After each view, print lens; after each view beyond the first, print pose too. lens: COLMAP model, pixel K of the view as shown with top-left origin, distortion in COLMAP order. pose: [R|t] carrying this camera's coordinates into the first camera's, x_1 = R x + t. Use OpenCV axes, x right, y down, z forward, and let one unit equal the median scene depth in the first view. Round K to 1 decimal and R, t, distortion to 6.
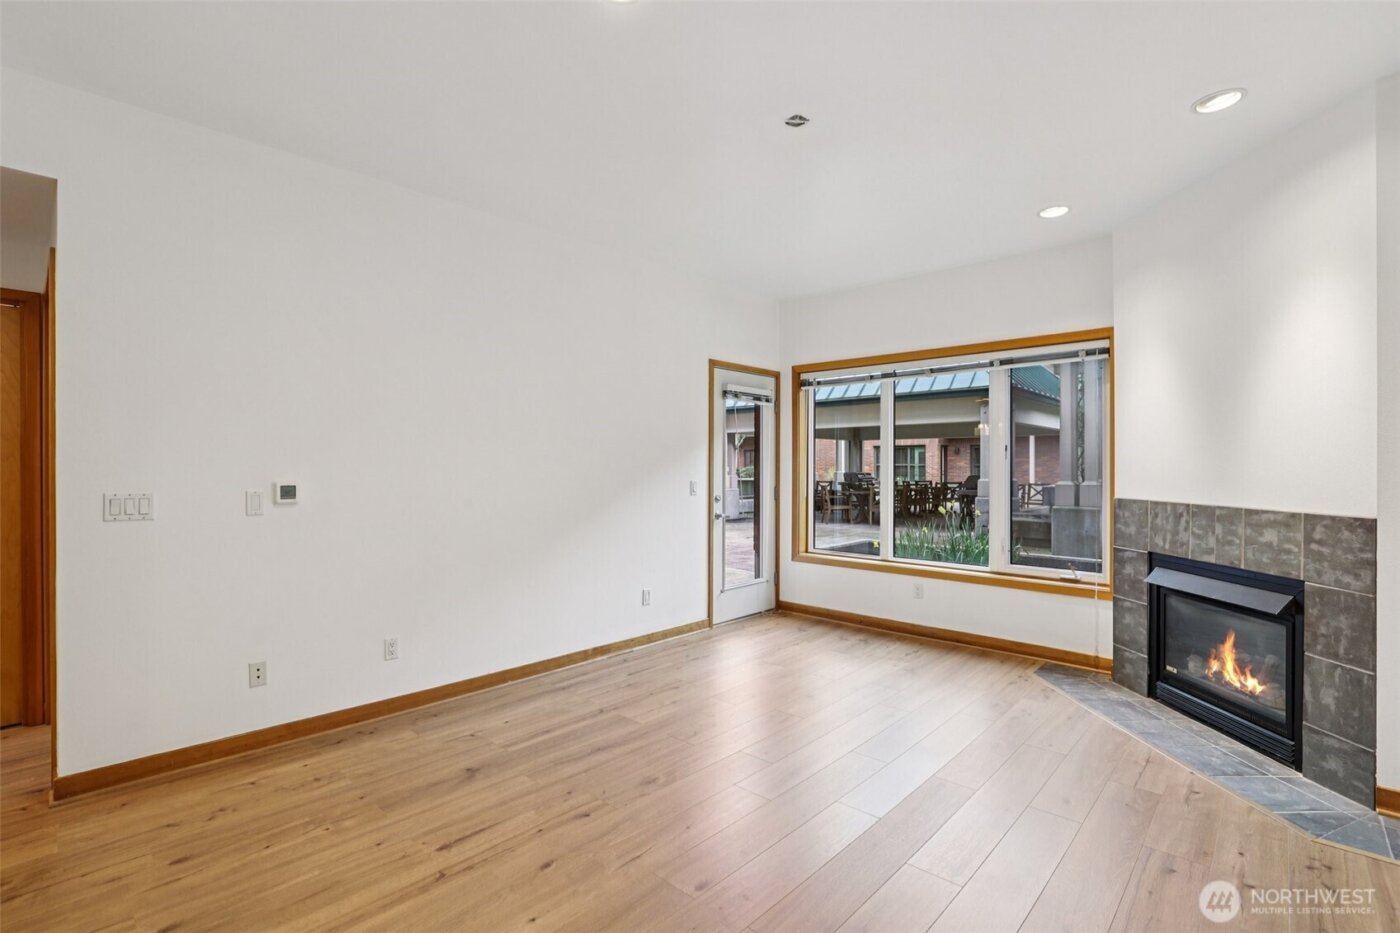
lens RADIAL K [[642.9, 0, 696.0], [0, 642.9, 467.0], [0, 0, 1]] dist [-0.012847, -0.002703]
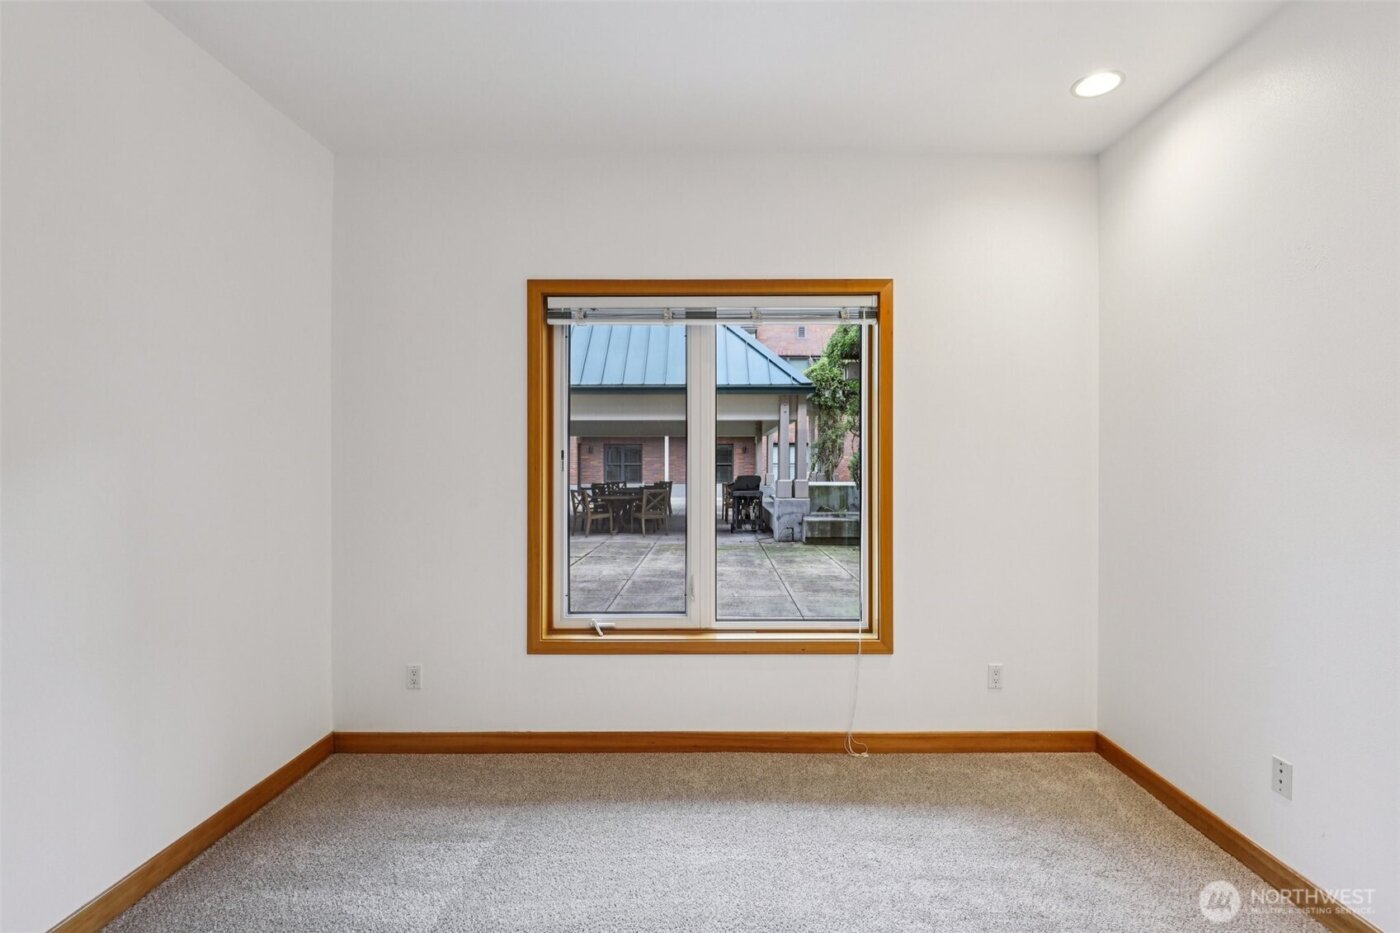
lens RADIAL K [[642.9, 0, 691.6], [0, 642.9, 467.9], [0, 0, 1]] dist [-0.012847, -0.002703]
pose [[0.727768, -0.005344, 0.685803, -0.897432], [0.002148, 0.999982, 0.005513, -0.013996], [-0.685821, -0.002539, 0.727766, 1.072599]]
